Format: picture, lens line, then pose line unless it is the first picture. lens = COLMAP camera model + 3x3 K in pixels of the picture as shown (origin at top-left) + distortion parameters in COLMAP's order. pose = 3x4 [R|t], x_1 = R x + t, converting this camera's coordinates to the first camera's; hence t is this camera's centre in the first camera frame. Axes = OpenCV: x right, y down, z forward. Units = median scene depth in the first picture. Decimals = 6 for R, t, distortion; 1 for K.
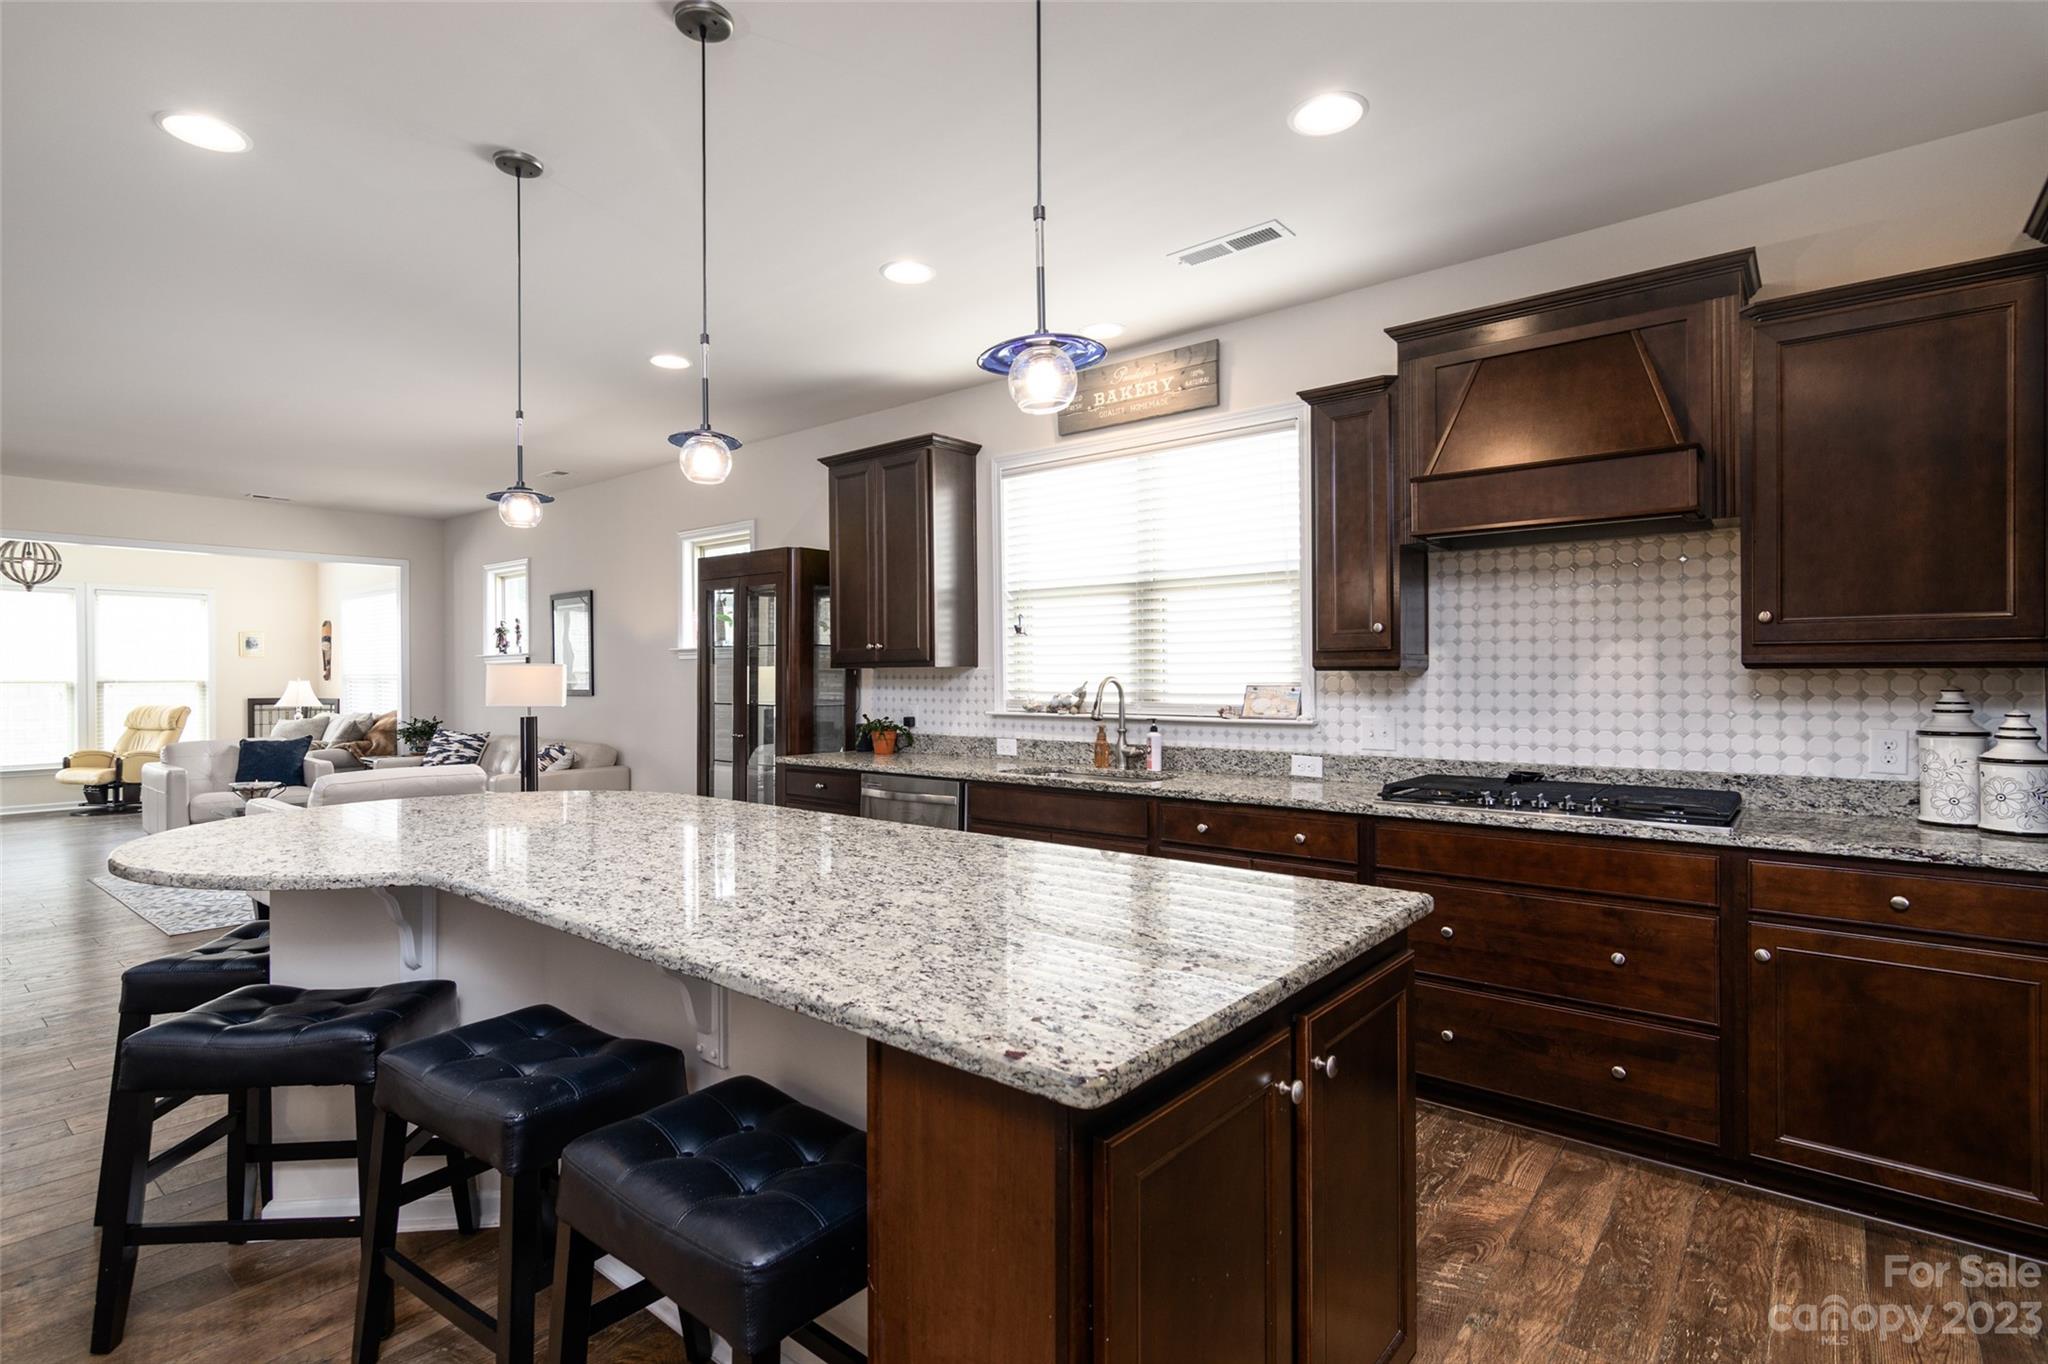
lens RADIAL K [[988.2, 0, 1016.9], [0, 988.2, 678.3], [0, 0, 1]] dist [0.002101, 0.001224]
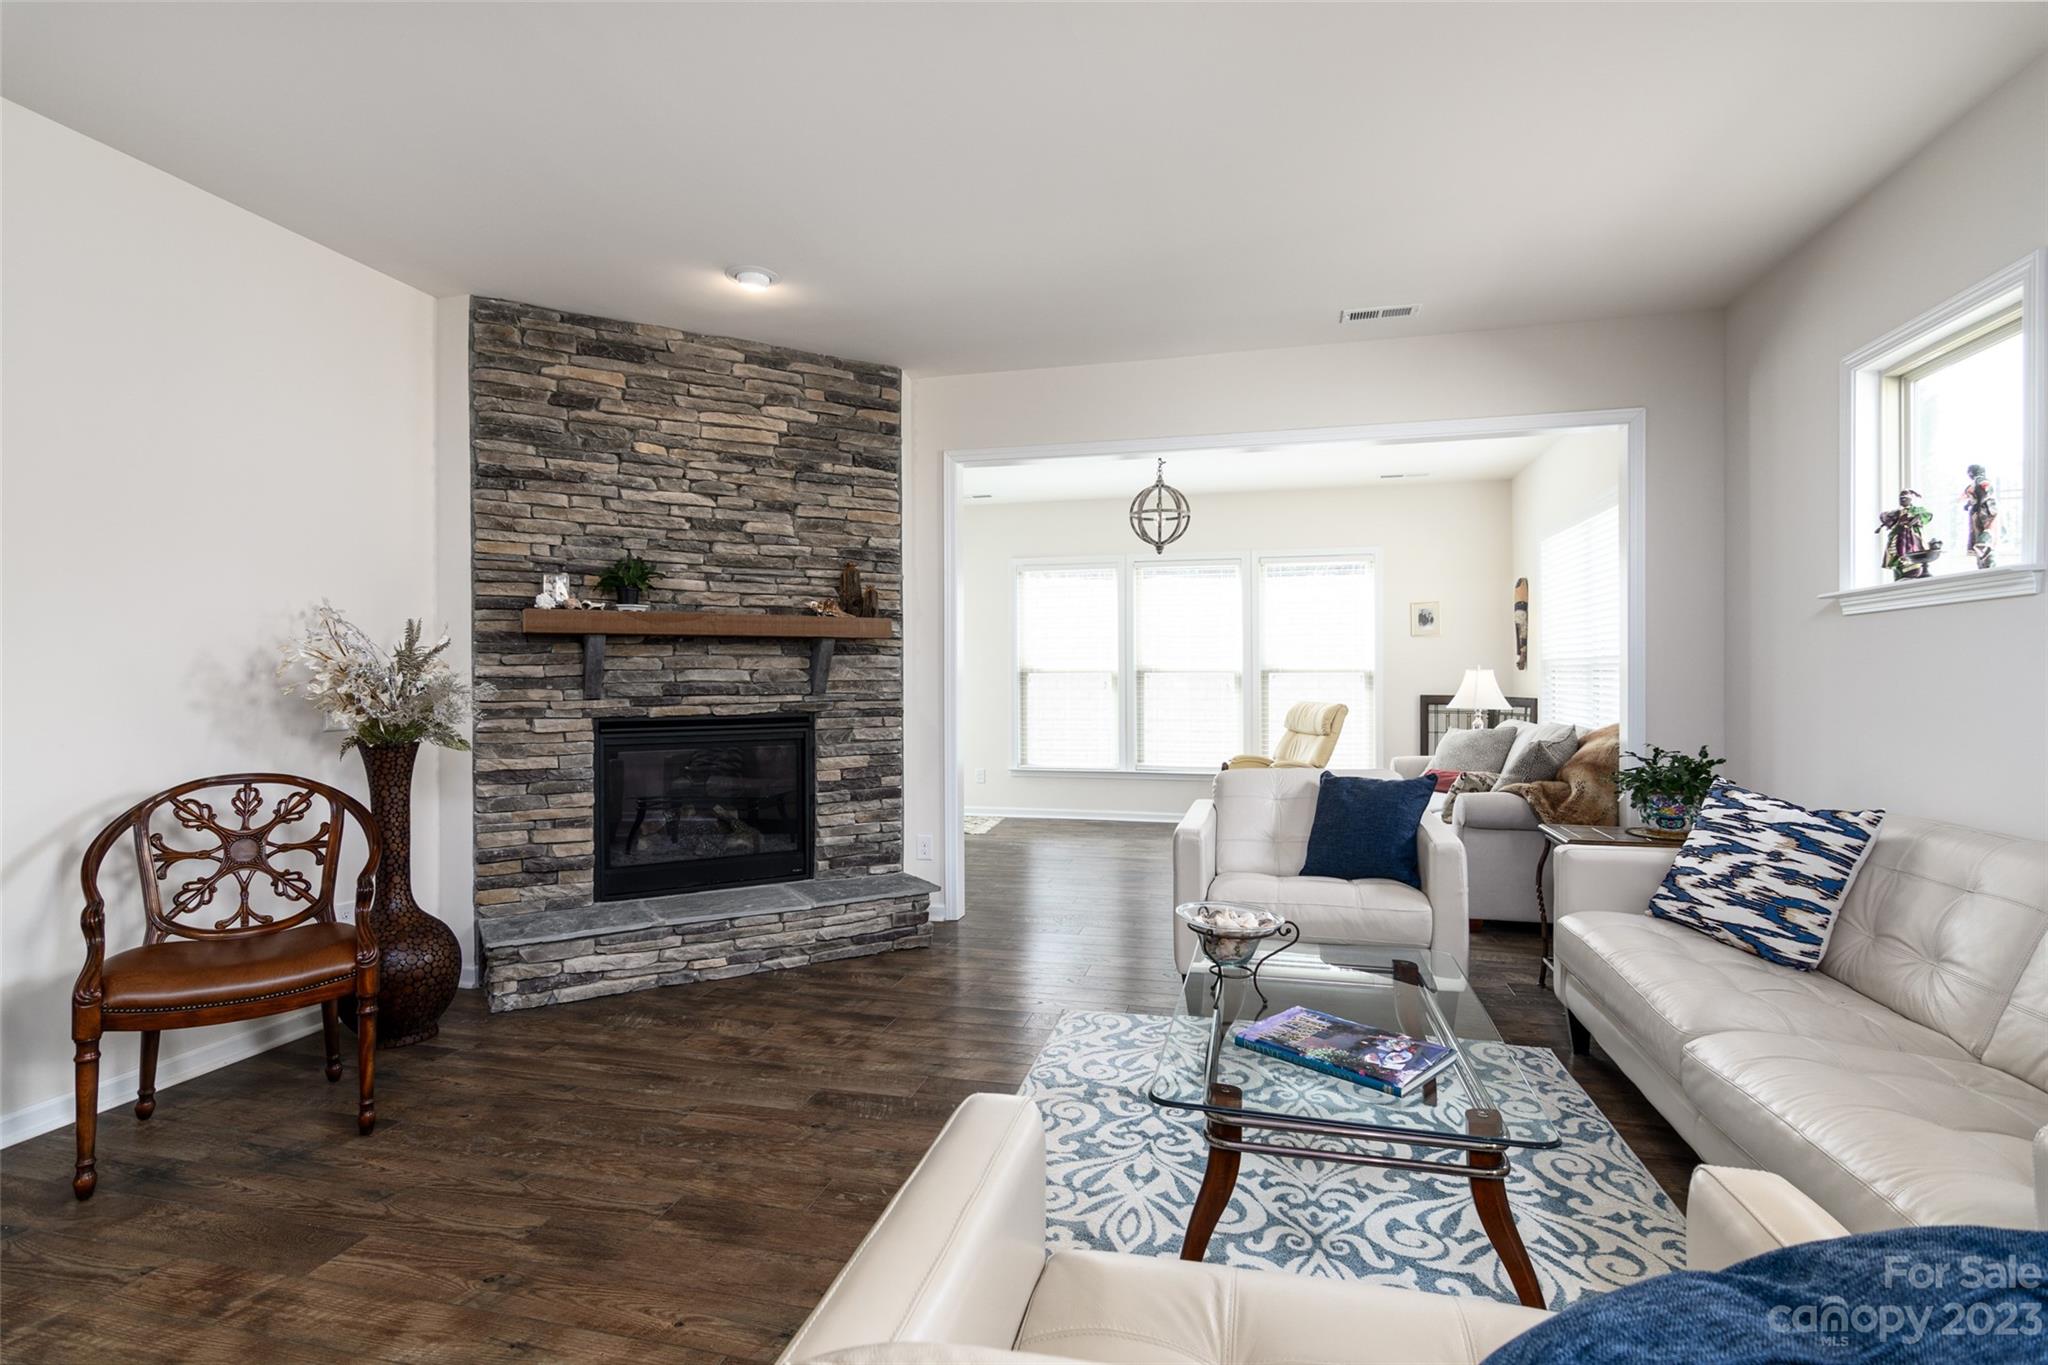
lens RADIAL K [[988.2, 0, 1016.9], [0, 988.2, 678.8], [0, 0, 1]] dist [0.002101, 0.001224]
pose [[0.430831, 0.003422, -0.902426, -0.301630], [-0.003304, 0.999992, 0.002215, 0.009141], [0.902426, 0.002028, 0.430839, 0.500294]]
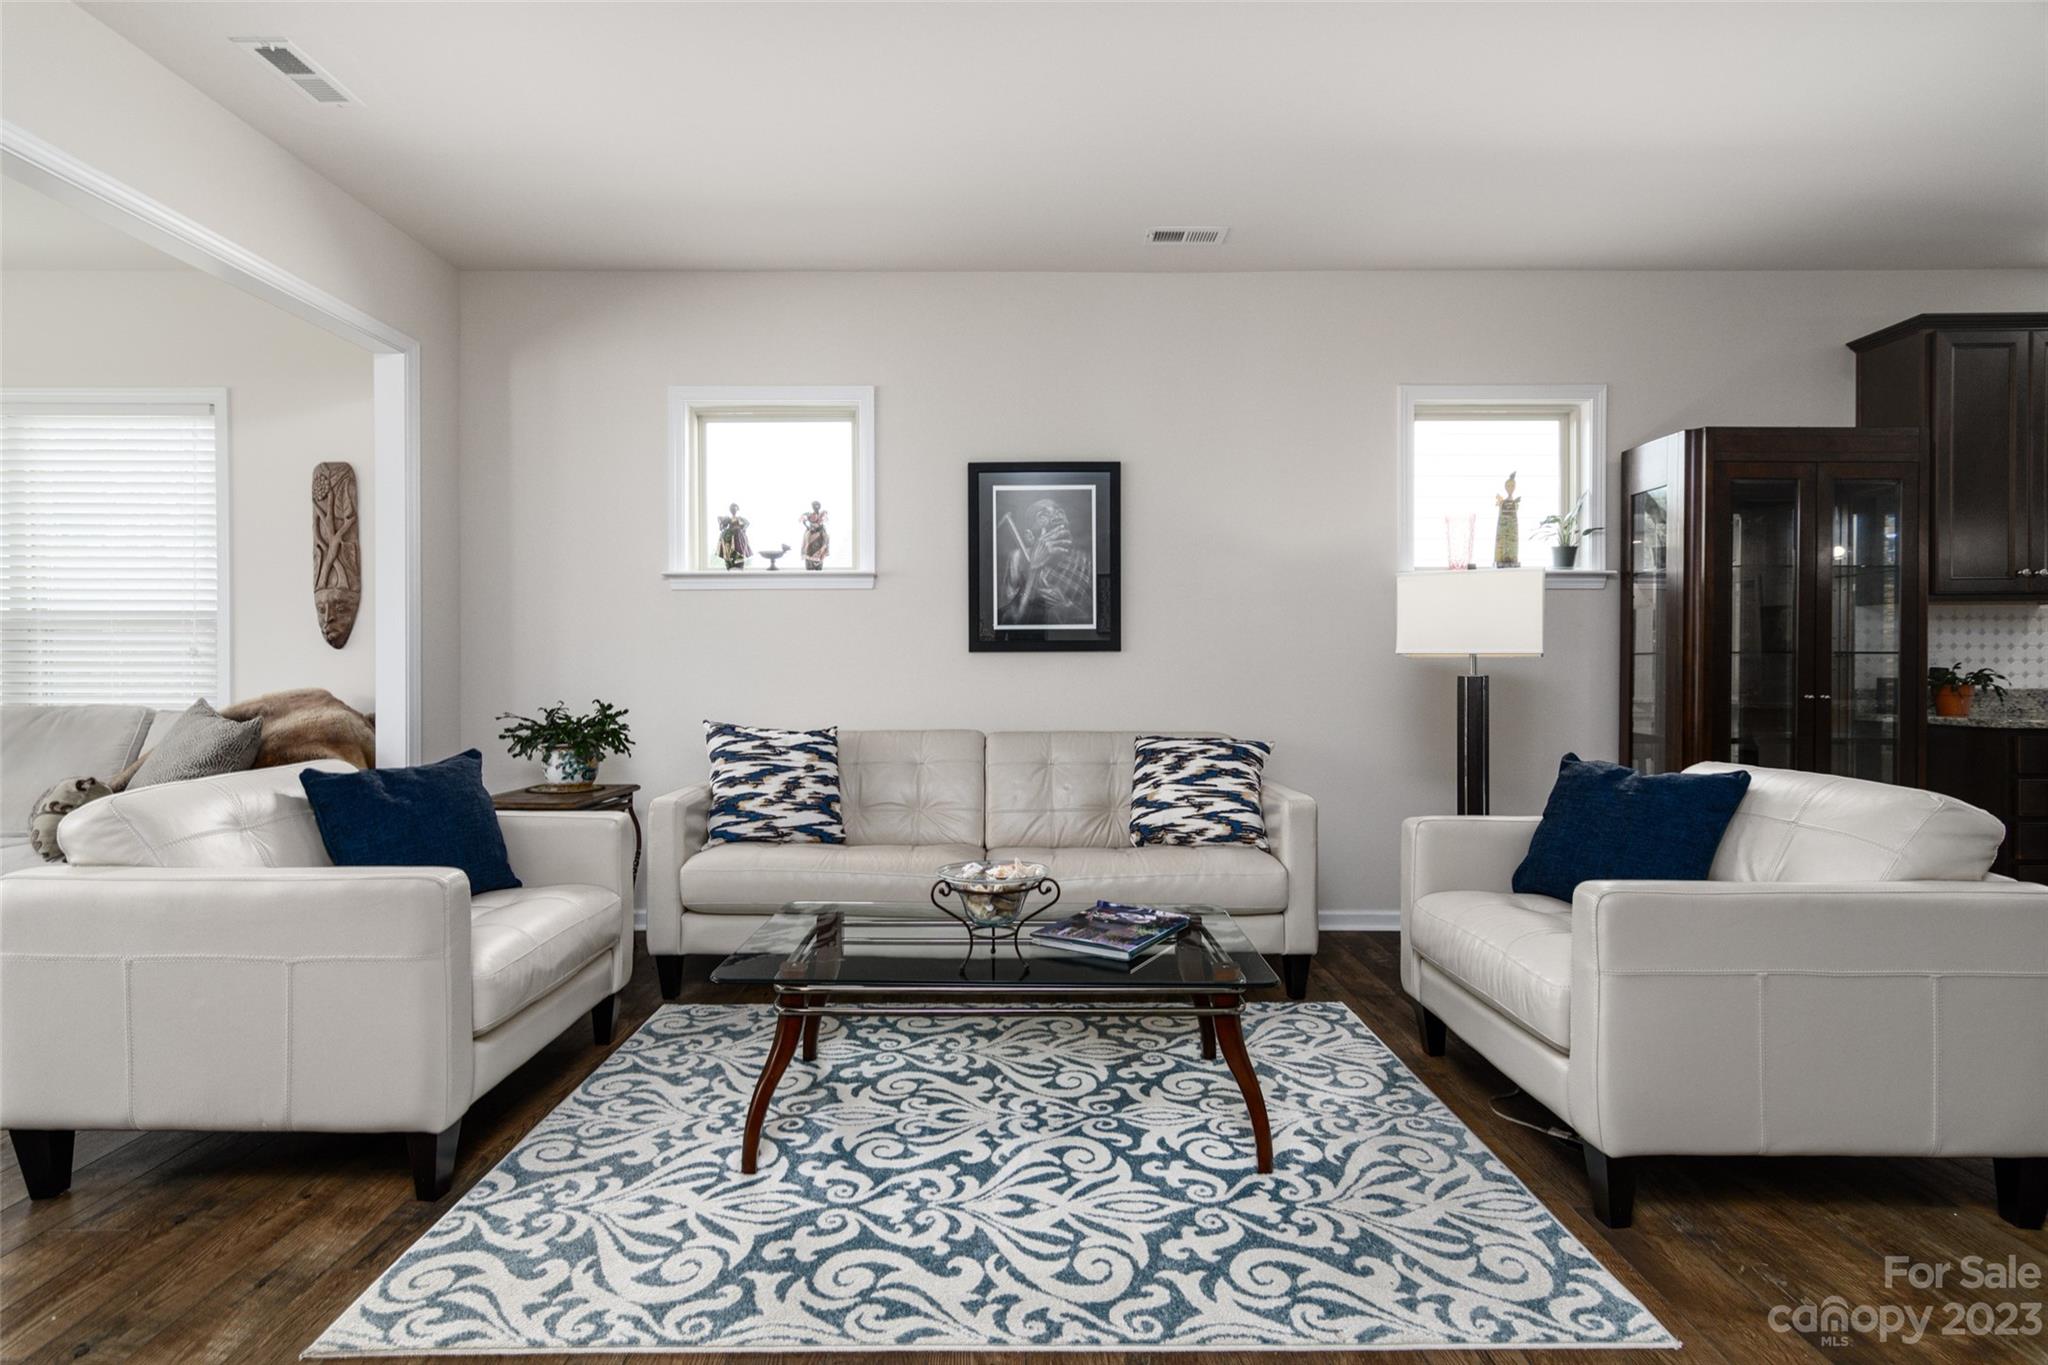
lens RADIAL K [[980.6, 0, 1011.2], [0, 980.6, 670.5], [0, 0, 1]] dist [0.002444, 0.001364]
pose [[0.770611, 0.000196, 0.637305, -0.651420], [0.000423, 1.000000, -0.000820, 0.022853], [-0.637305, 0.000901, 0.770611, 0.478597]]
